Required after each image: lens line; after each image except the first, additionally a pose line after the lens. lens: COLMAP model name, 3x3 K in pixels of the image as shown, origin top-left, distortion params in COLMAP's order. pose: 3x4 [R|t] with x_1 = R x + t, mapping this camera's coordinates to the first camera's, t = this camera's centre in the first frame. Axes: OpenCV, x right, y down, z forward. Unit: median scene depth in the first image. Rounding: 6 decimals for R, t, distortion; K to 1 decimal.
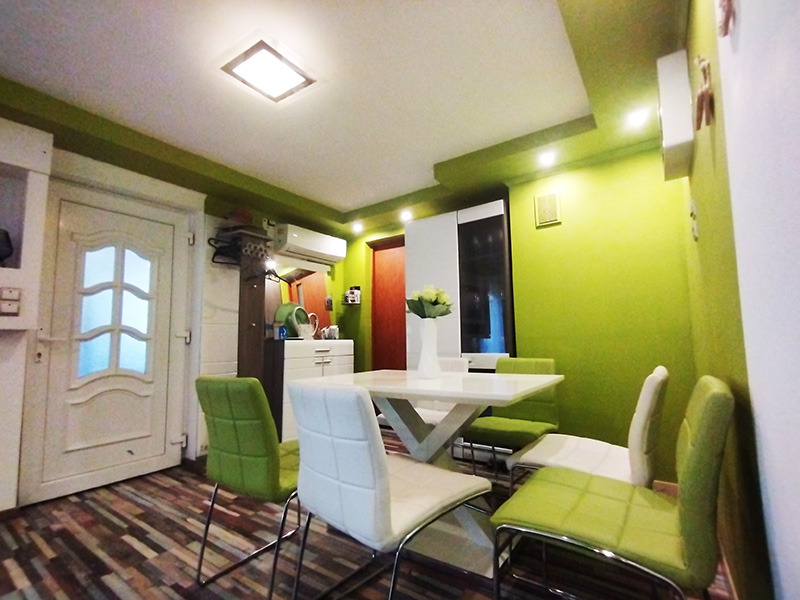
lens RADIAL K [[361.9, 0, 417.9], [0, 361.9, 303.6], [0, 0, 1]] dist [0.003020, 0.000039]
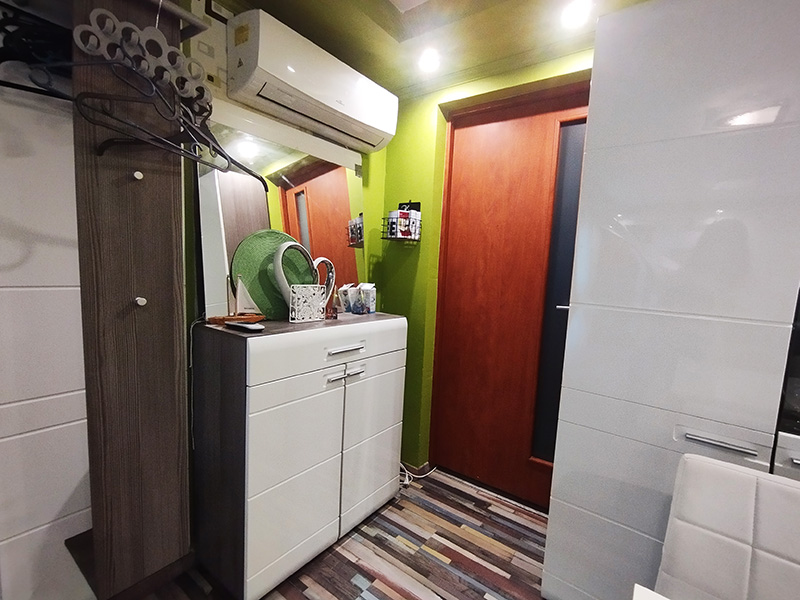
lens RADIAL K [[361.9, 0, 417.9], [0, 361.9, 303.6], [0, 0, 1]] dist [0.003020, 0.000039]
pose [[0.997155, 0.073644, -0.016085, -0.149104], [-0.068742, 0.975959, 0.206831, -0.016521], [0.030930, -0.205137, 0.978244, 0.507900]]
